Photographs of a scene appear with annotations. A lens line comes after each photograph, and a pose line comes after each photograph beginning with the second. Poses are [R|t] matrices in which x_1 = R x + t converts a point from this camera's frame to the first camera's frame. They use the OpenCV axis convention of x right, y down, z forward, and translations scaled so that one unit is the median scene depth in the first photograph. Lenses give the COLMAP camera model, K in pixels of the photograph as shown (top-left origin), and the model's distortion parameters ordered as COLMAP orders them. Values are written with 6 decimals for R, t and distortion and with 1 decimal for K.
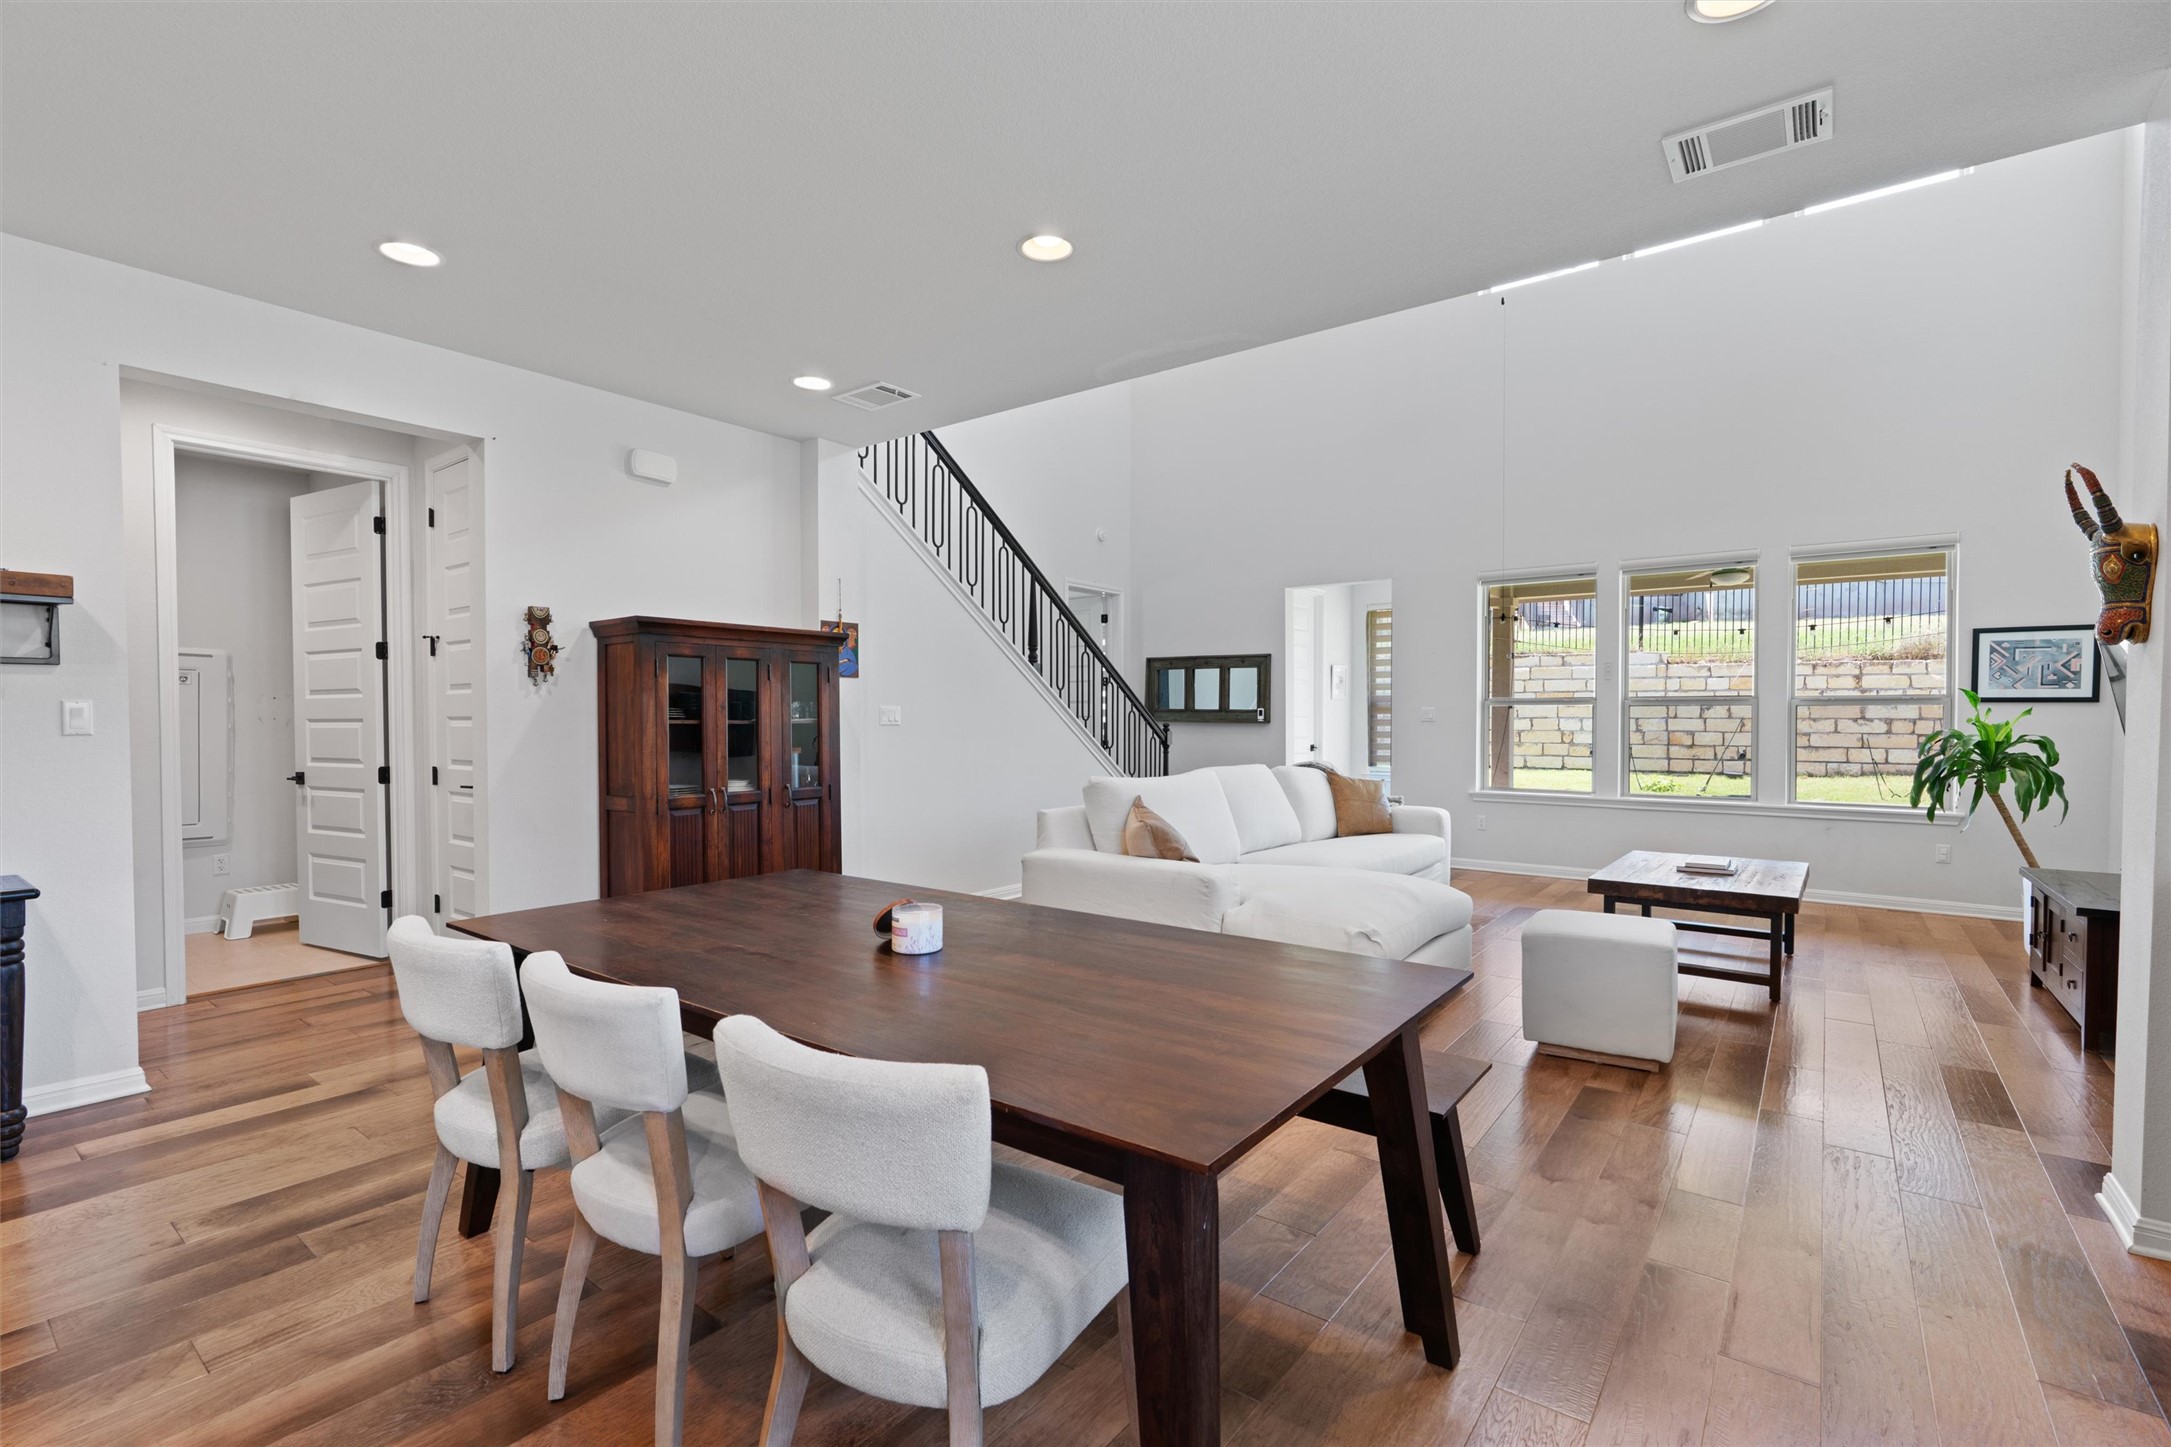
lens RADIAL K [[987.1, 0, 1088.9], [0, 987.1, 732.2], [0, 0, 1]] dist [0.002851, 0.001093]
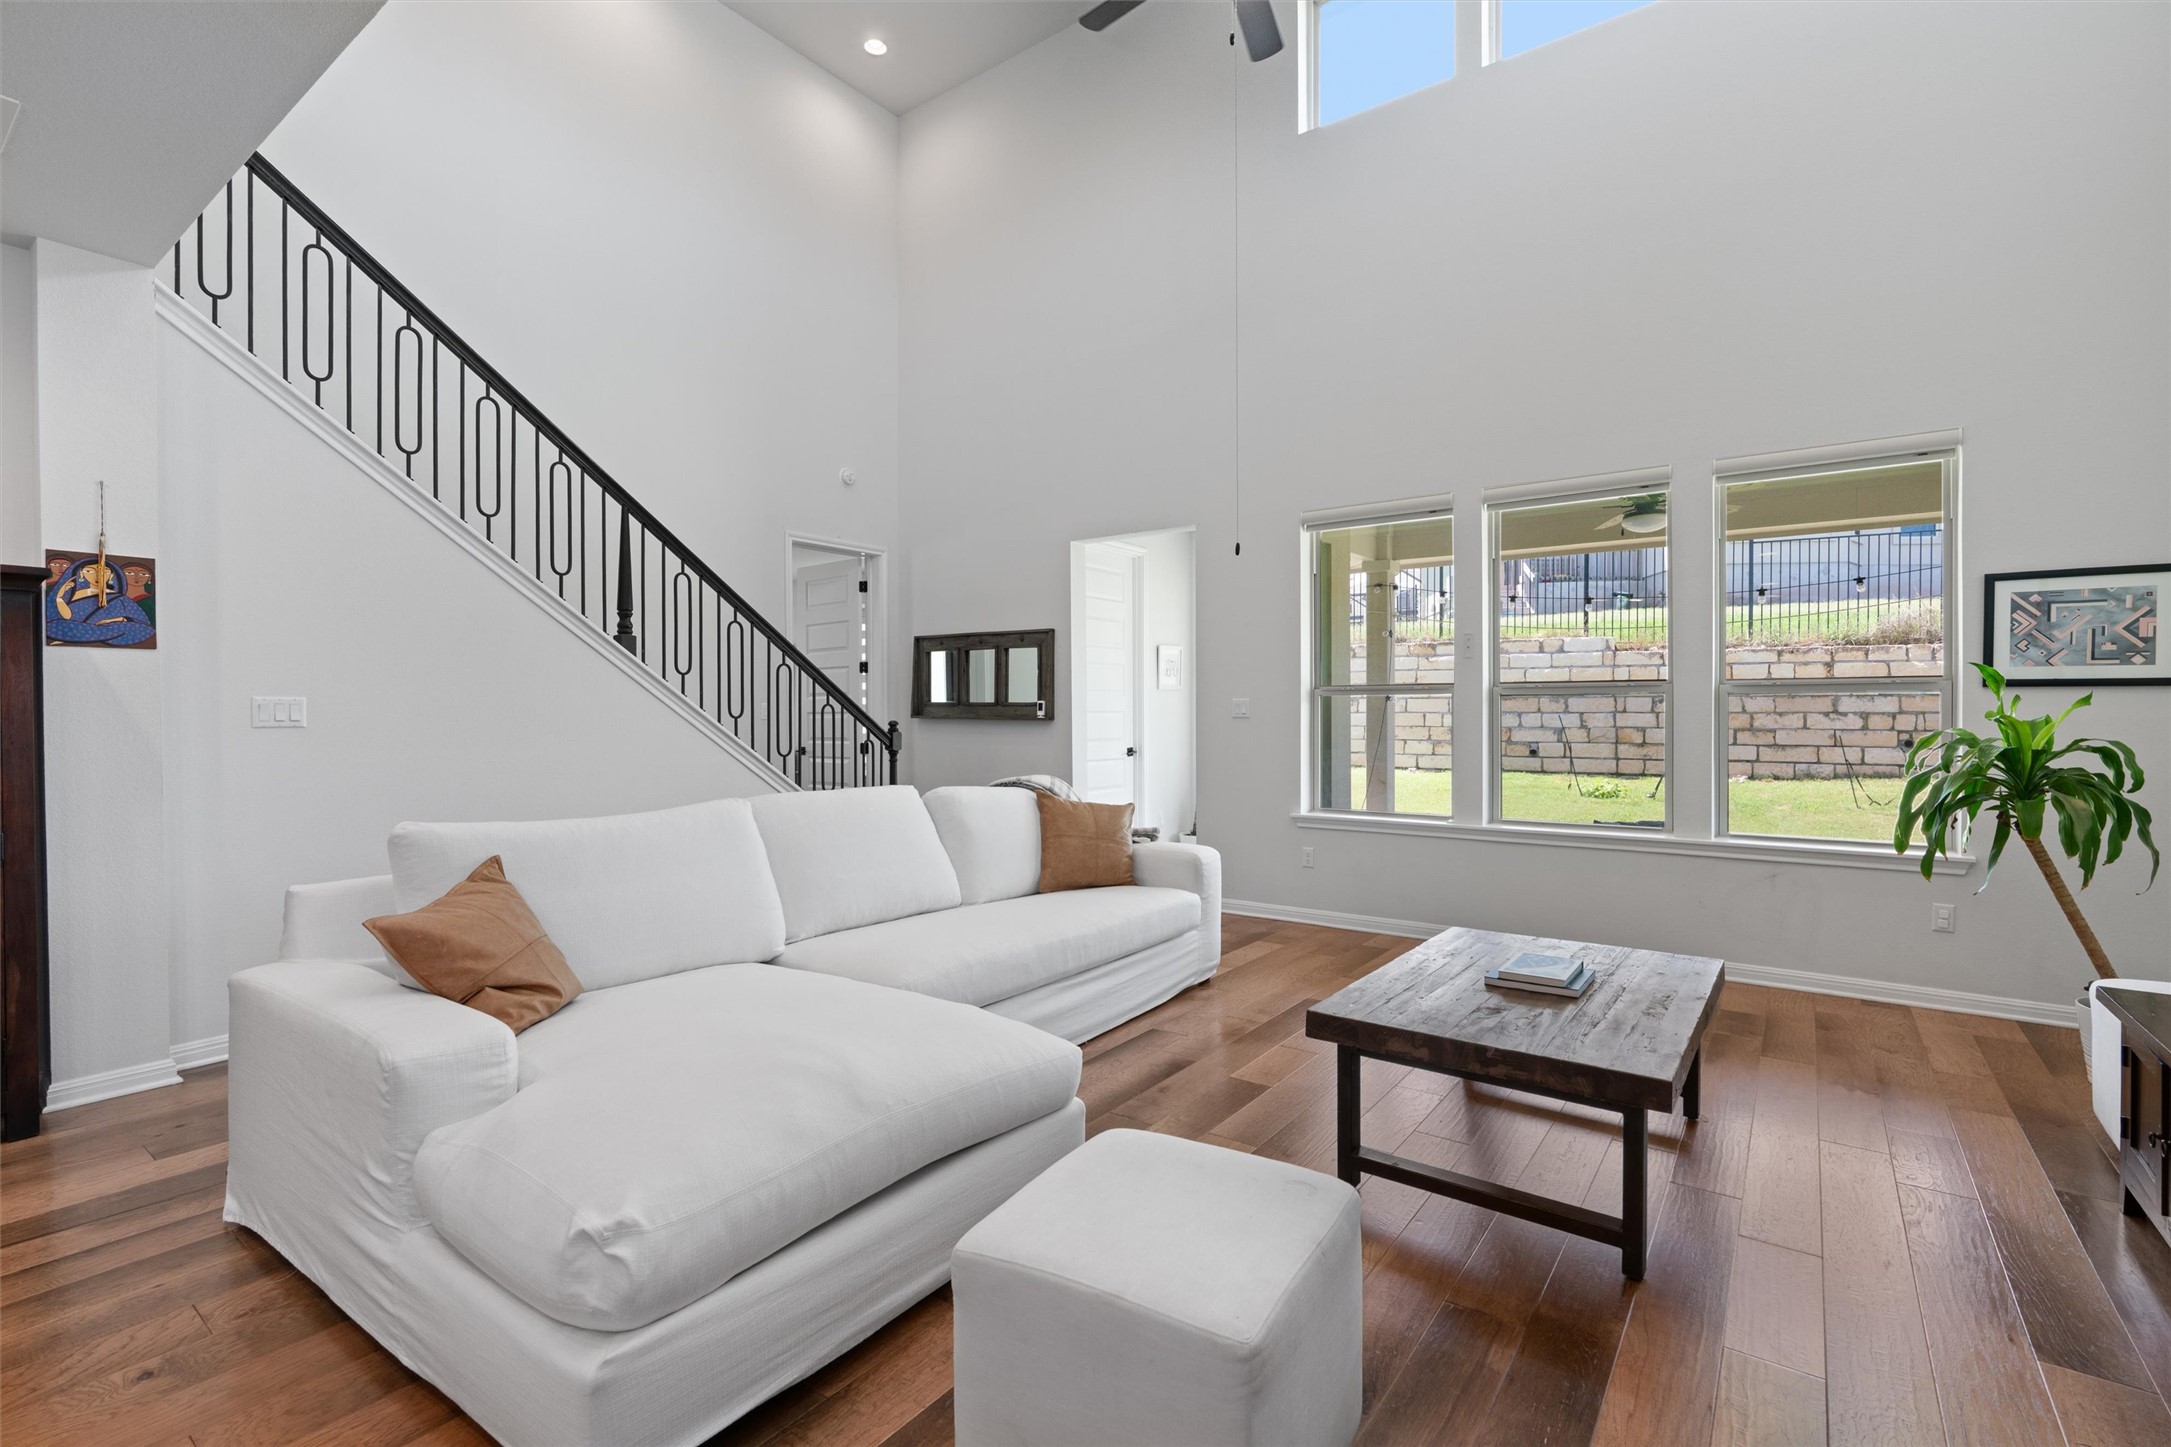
lens RADIAL K [[987.1, 0, 1091.0], [0, 987.1, 718.5], [0, 0, 1]] dist [0.002851, 0.001093]
pose [[0.999892, -0.002601, 0.014459, 0.244380], [0.002739, 0.999951, -0.009556, -0.004116], [-0.014434, 0.009595, 0.999850, 0.296471]]
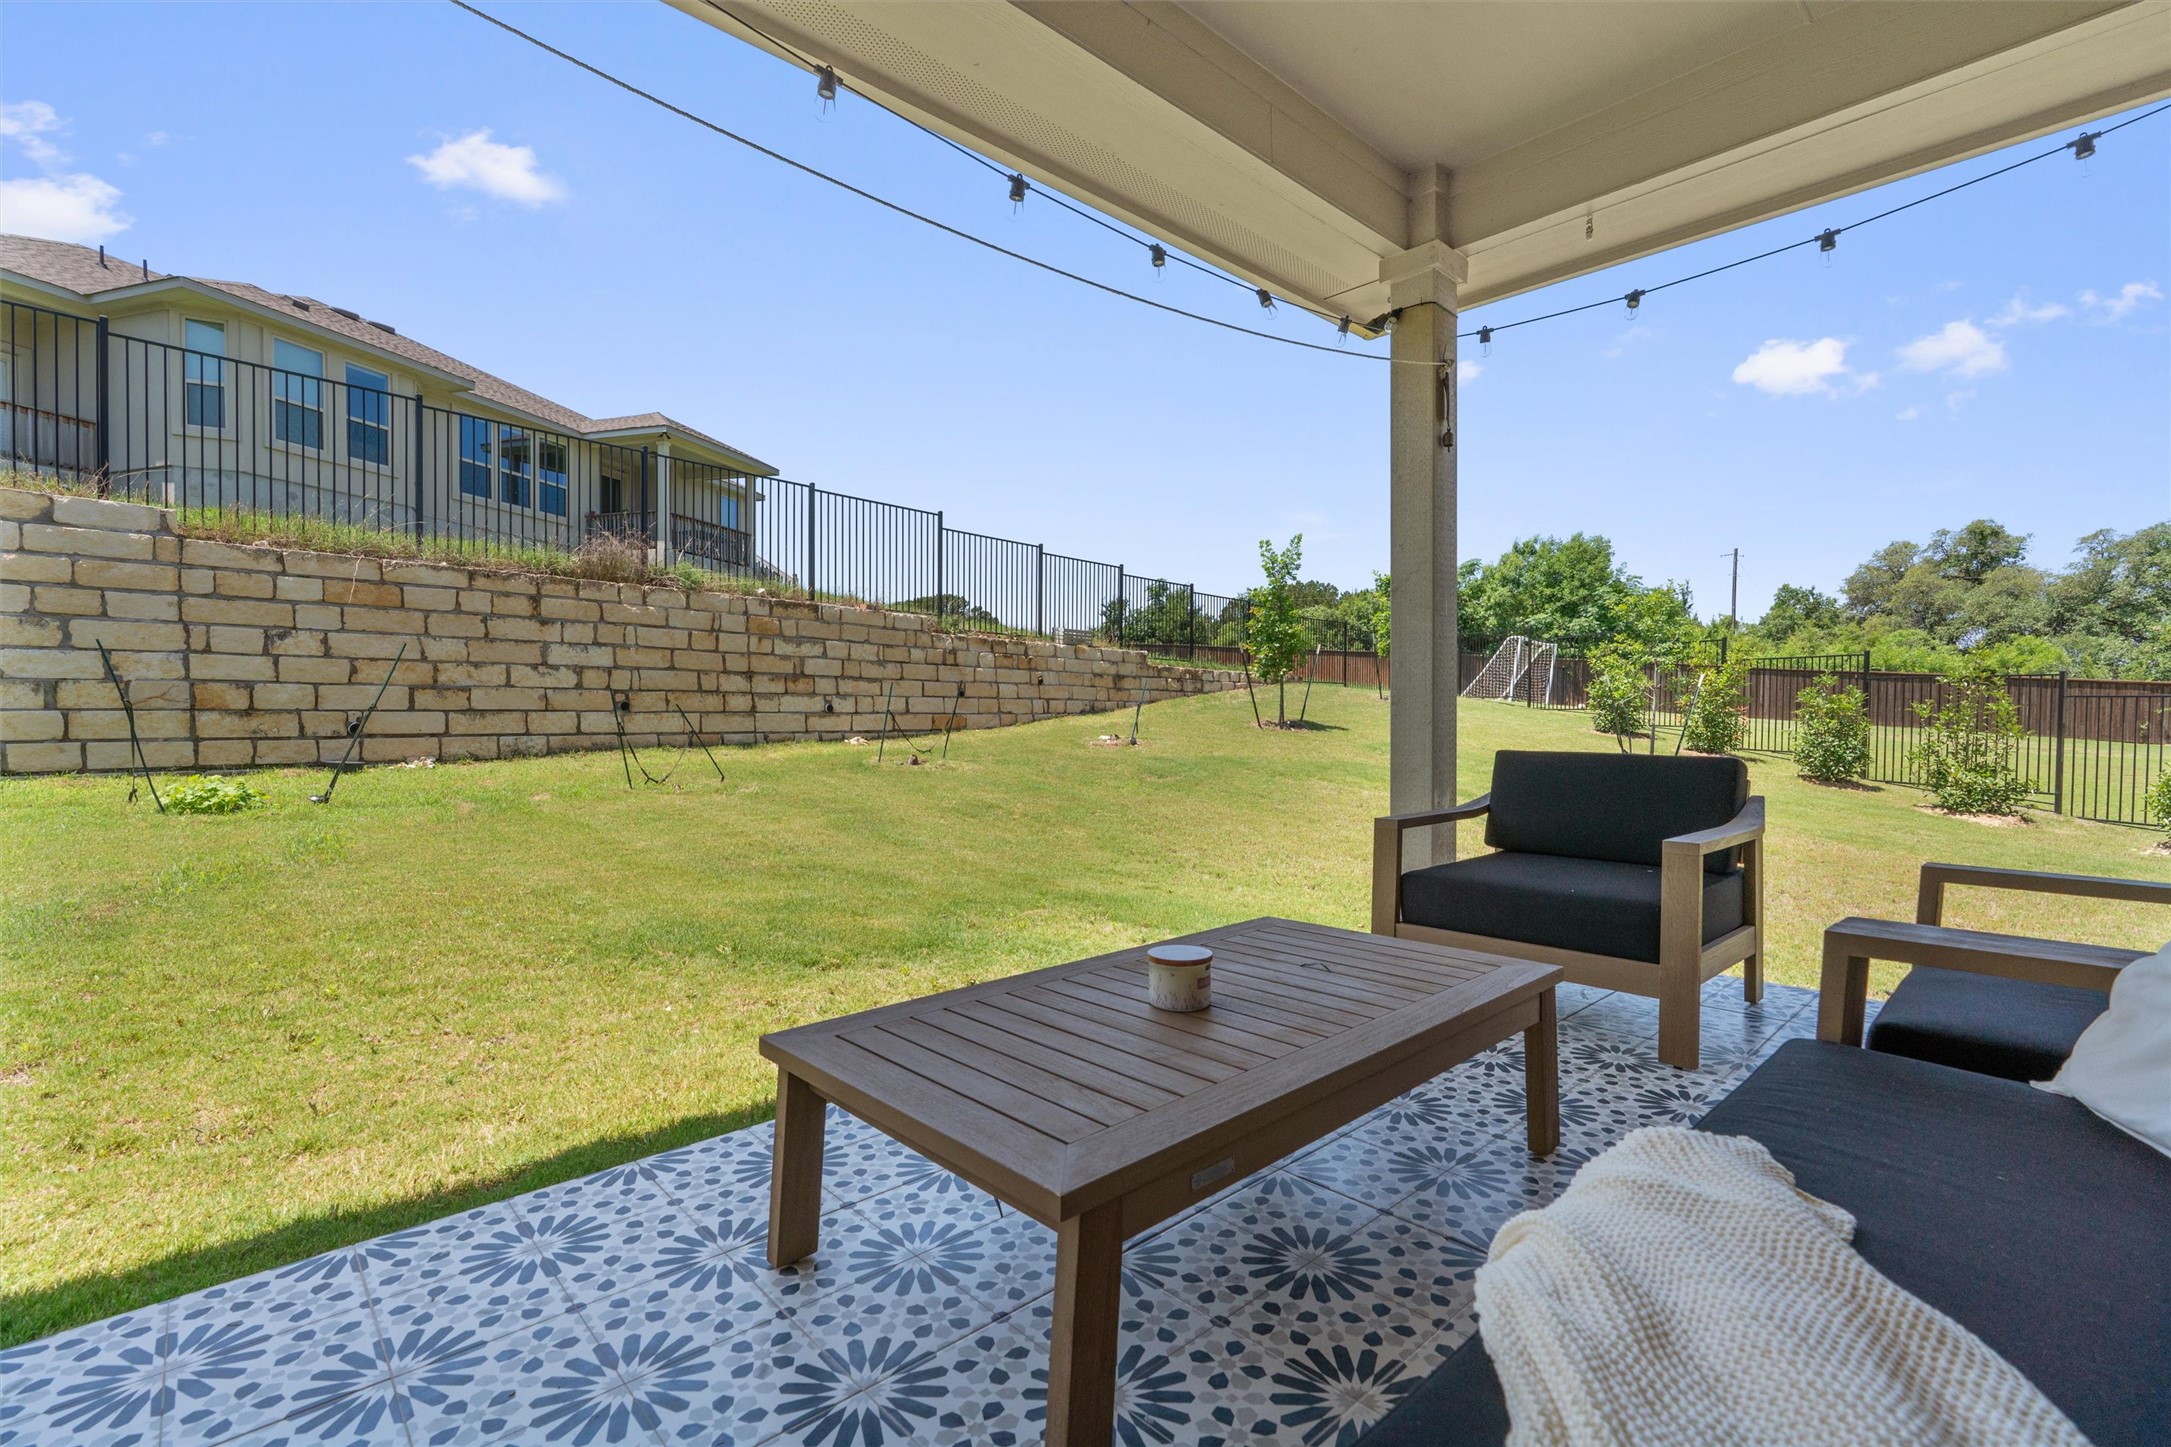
lens RADIAL K [[987.1, 0, 1091.1], [0, 987.1, 724.5], [0, 0, 1]] dist [0.002851, 0.001093]
pose [[0.158675, -0.018186, 0.987163, 0.436367], [0.010035, 0.999808, 0.016806, 0.036652], [-0.987280, 0.007240, 0.158827, 1.149780]]
